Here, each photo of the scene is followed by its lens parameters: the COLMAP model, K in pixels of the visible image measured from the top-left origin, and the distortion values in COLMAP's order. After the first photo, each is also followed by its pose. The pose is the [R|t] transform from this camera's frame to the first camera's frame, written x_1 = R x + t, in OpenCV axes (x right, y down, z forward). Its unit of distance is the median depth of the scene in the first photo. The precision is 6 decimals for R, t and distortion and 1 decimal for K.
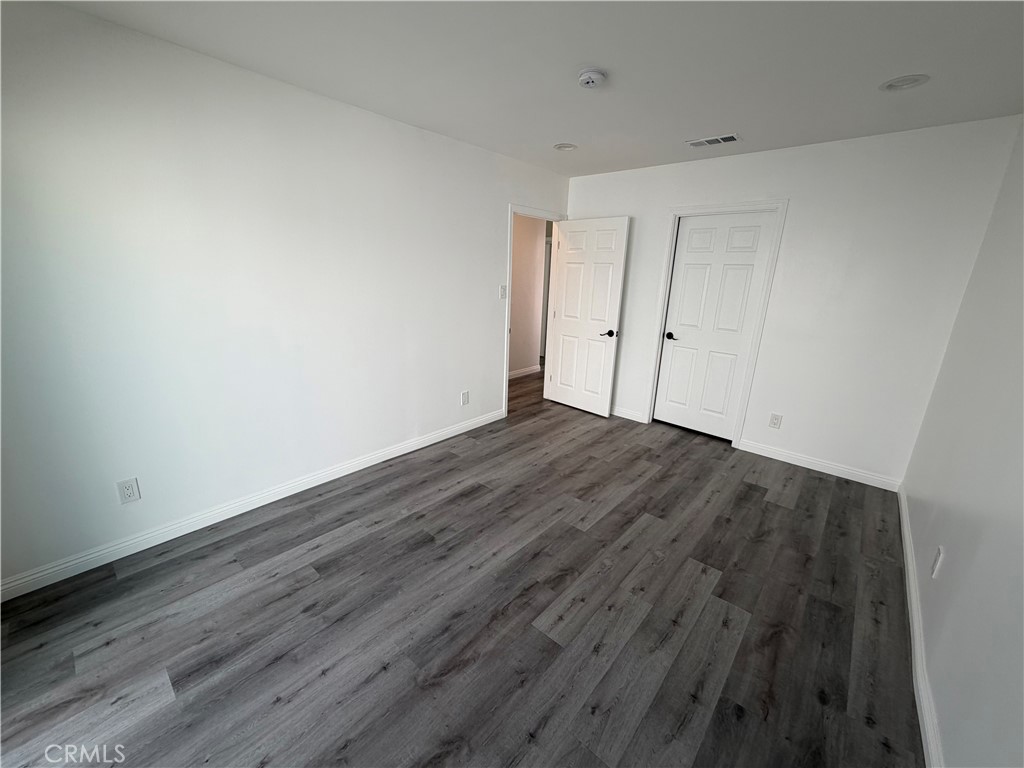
lens RADIAL K [[407.6, 0, 512.8], [0, 407.6, 385.4], [0, 0, 1]] dist [0.000653, -0.000033]
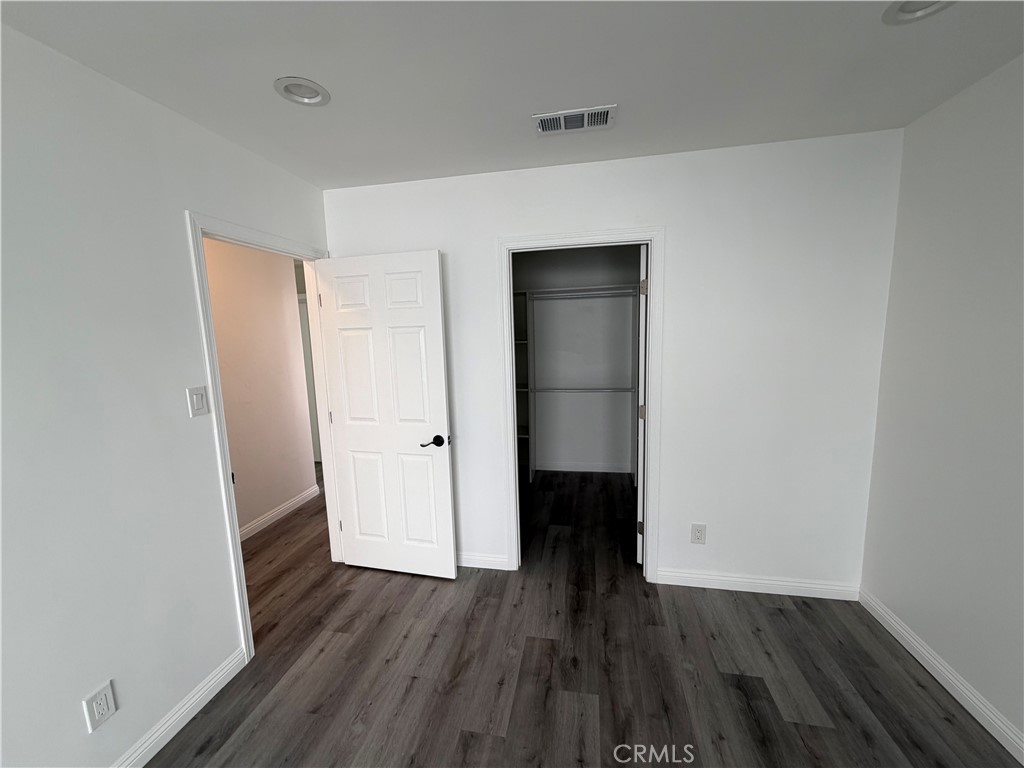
lens RADIAL K [[407.6, 0, 508.9], [0, 407.6, 389.1], [0, 0, 1]] dist [0.000653, -0.000033]
pose [[0.863451, -0.126561, 0.488297, 0.049200], [0.190019, 0.978313, -0.082441, -0.132421], [-0.467273, 0.163969, 0.868775, 0.425483]]
